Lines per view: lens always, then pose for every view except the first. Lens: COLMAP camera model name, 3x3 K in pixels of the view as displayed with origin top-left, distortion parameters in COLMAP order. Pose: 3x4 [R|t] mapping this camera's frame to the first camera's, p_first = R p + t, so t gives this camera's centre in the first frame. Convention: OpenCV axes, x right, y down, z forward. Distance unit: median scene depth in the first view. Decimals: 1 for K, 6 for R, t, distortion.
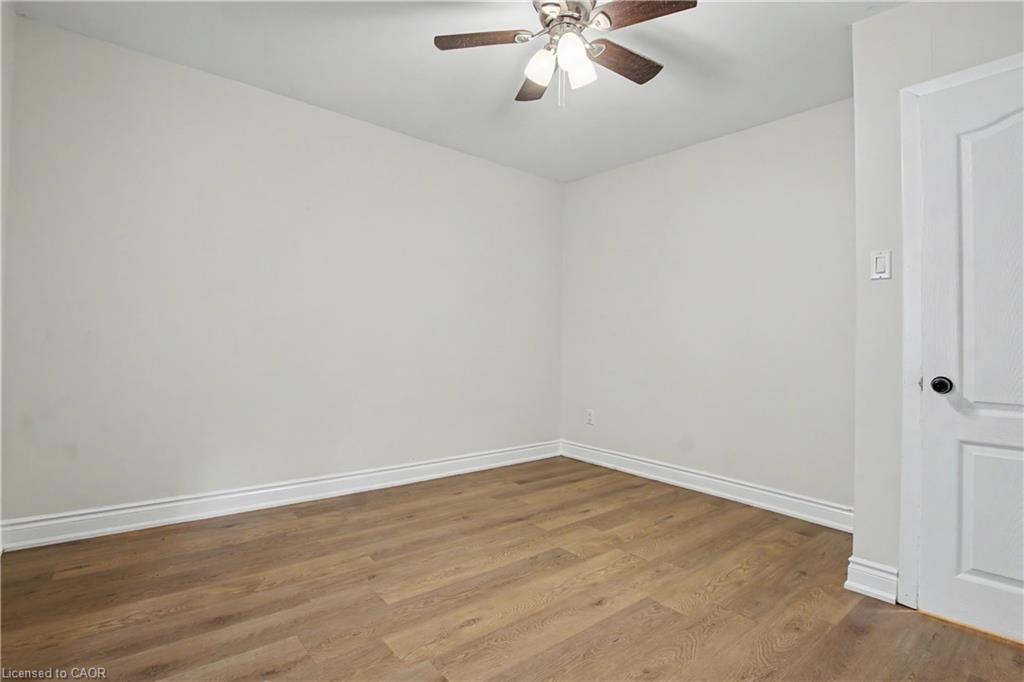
lens RADIAL K [[486.8, 0, 515.3], [0, 486.8, 336.4], [0, 0, 1]] dist [-0.034338, 0.000210]
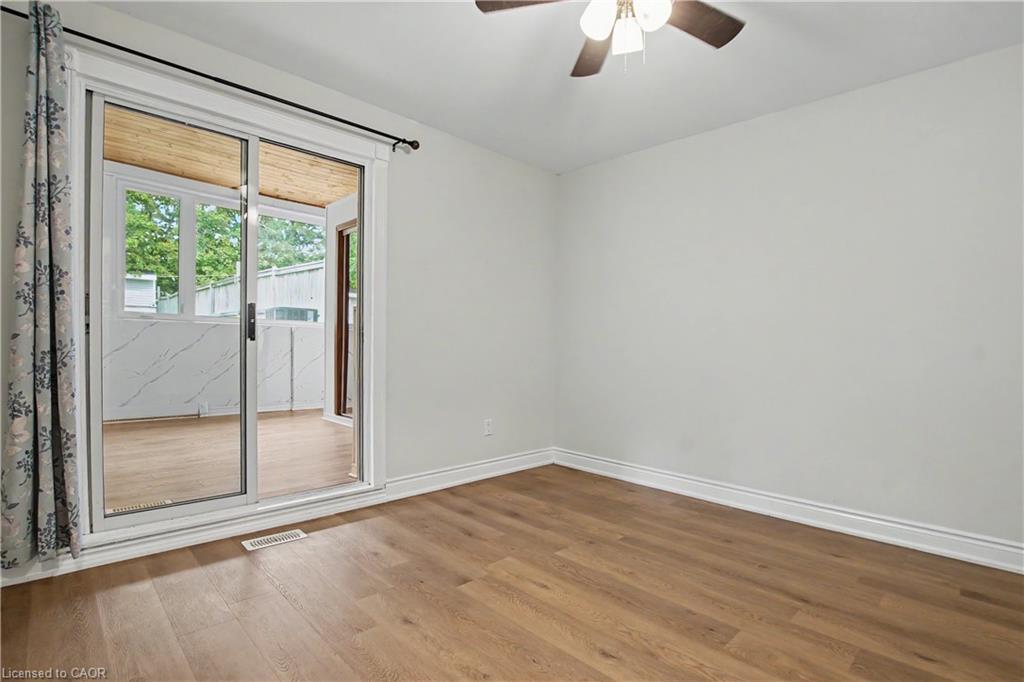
lens RADIAL K [[478.1, 0, 514.2], [0, 478.1, 345.8], [0, 0, 1]] dist [-0.030575, 0.001260]
pose [[0.104838, -0.015550, -0.994368, 0.777149], [-0.001177, 0.999875, -0.015760, 0.007431], [0.994489, 0.002823, 0.104806, 0.569324]]
